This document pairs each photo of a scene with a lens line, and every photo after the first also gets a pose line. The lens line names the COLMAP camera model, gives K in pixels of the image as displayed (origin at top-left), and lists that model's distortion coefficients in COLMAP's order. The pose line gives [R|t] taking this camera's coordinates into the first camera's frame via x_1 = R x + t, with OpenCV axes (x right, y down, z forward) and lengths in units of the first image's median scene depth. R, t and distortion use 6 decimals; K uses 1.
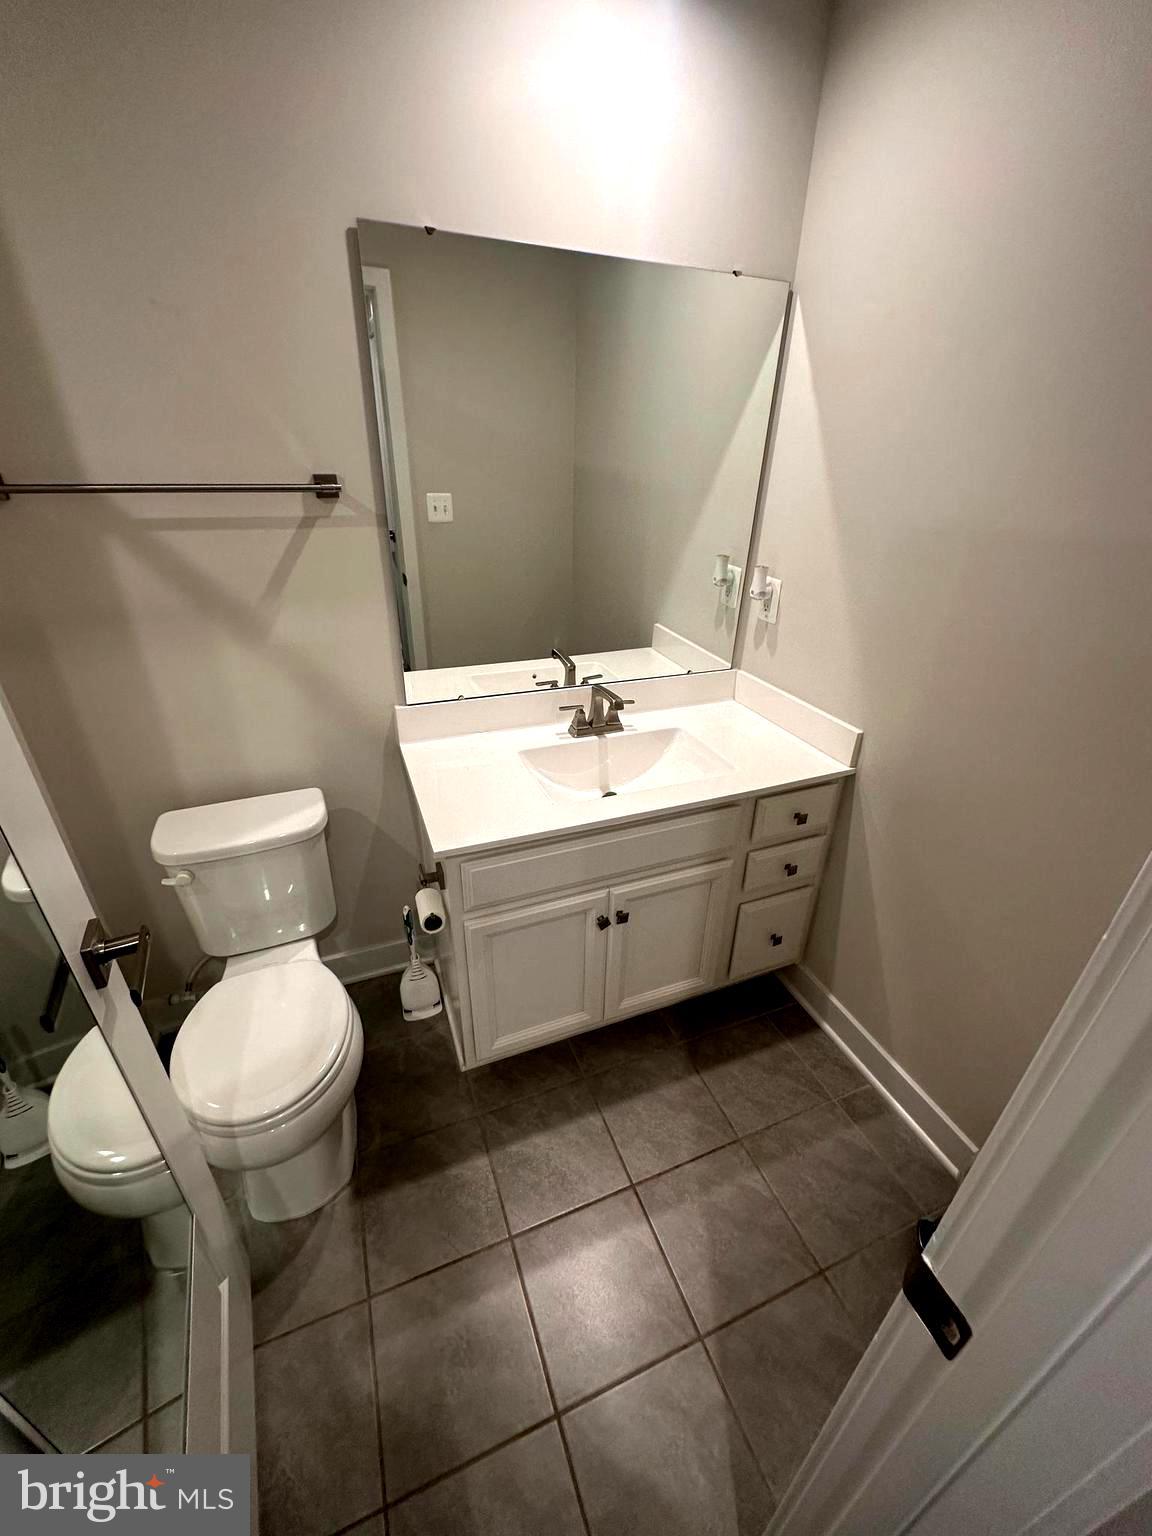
lens RADIAL K [[616.4, 0, 568.2], [0, 616.4, 769.6], [0, 0, 1]] dist [-0.002071, 0.000918]
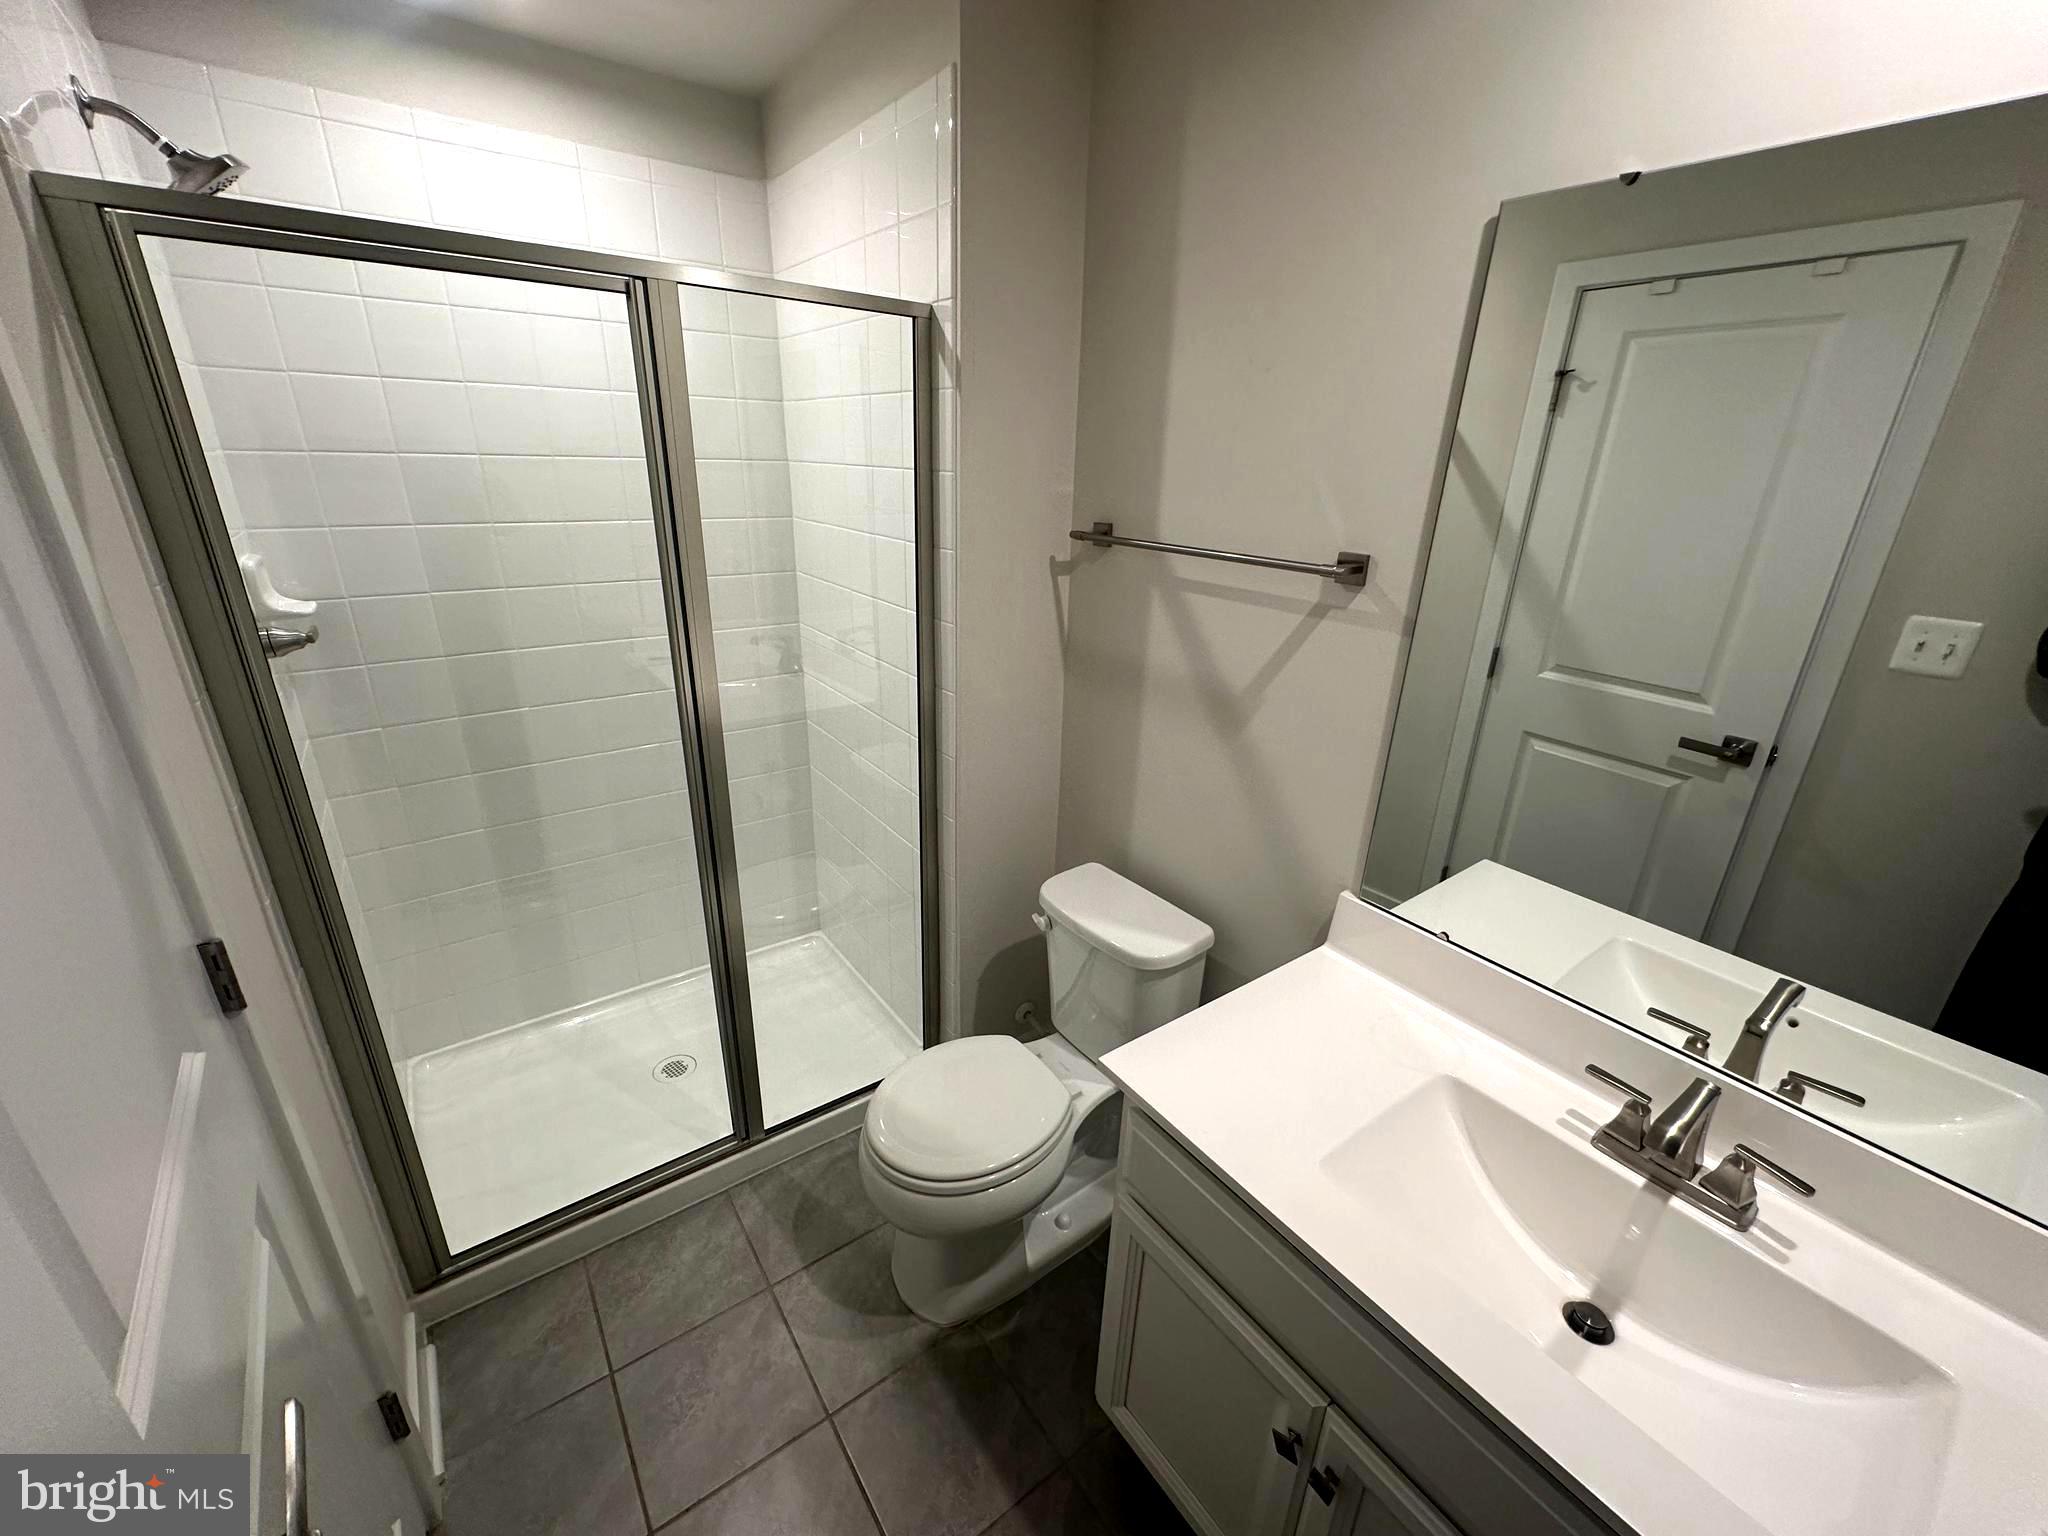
lens RADIAL K [[821.9, 0, 1027.9], [0, 821.9, 770.2], [0, 0, 1]] dist [-0.002071, 0.000918]
pose [[0.241454, 0.330285, -0.912476, 0.386696], [-0.472262, 0.861429, 0.186840, -0.215402], [0.847743, 0.385814, 0.363976, 0.350720]]
